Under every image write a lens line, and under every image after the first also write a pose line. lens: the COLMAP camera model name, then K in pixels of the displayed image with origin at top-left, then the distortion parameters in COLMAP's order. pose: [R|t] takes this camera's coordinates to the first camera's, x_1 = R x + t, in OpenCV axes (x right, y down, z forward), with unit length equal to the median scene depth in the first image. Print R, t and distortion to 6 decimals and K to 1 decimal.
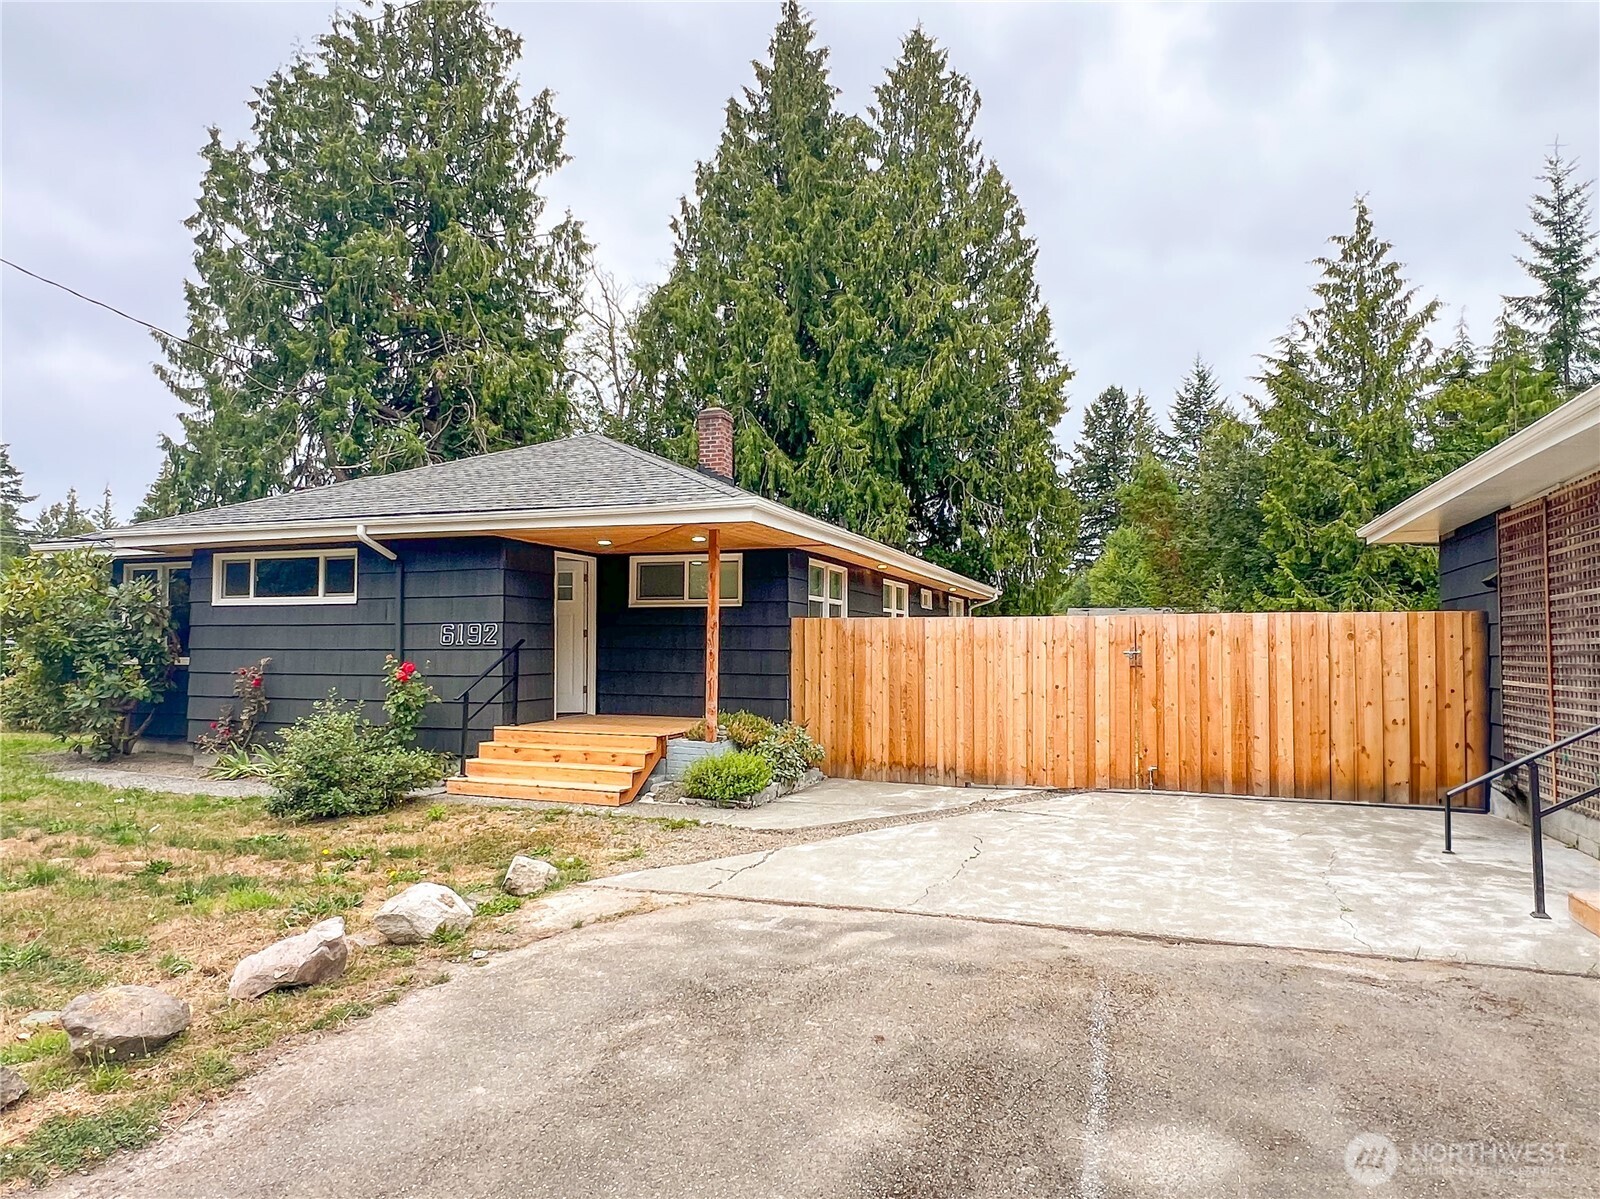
lens RADIAL K [[995.8, 0, 794.3], [0, 995.8, 606.1], [0, 0, 1]] dist [-0.000907, 0.000253]
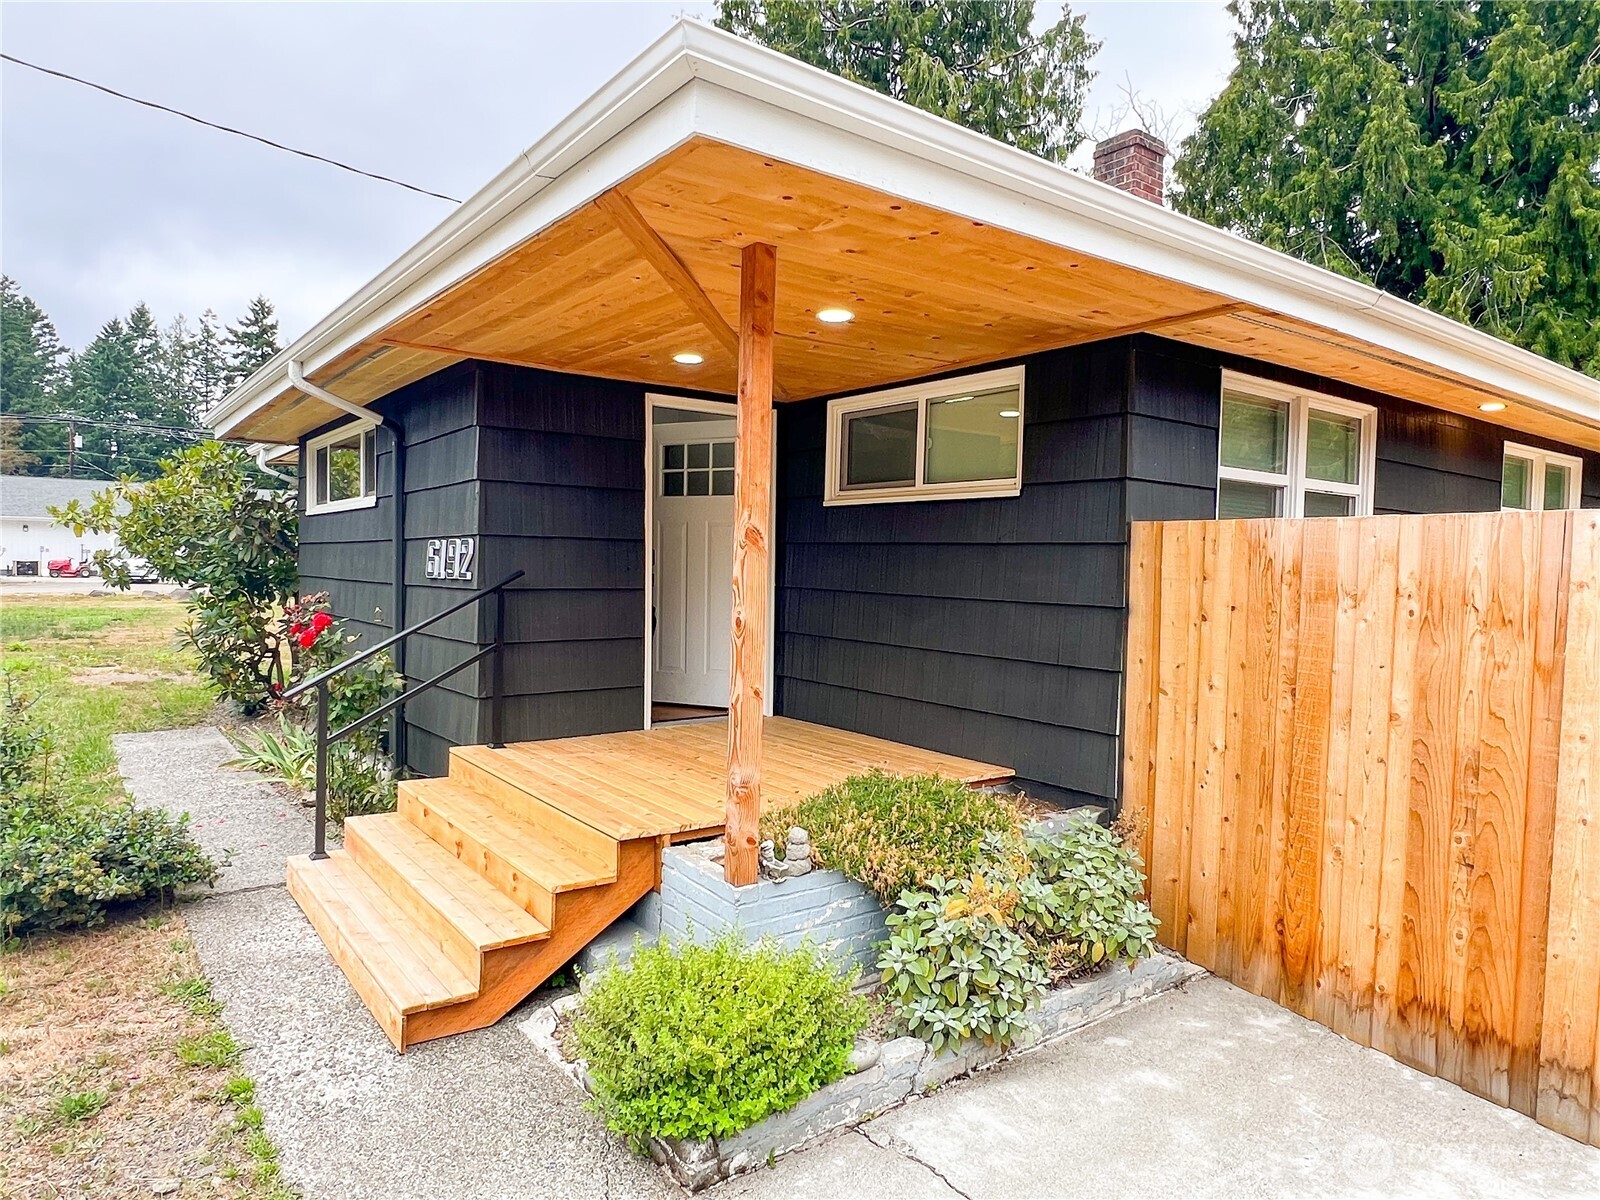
lens RADIAL K [[995.8, 0, 793.7], [0, 995.8, 603.7], [0, 0, 1]] dist [-0.000907, 0.000253]
pose [[0.834761, 0.034053, -0.549558, 0.088876], [0.007015, 0.997347, 0.072455, 0.012896], [0.550567, -0.064338, 0.832308, 0.559410]]
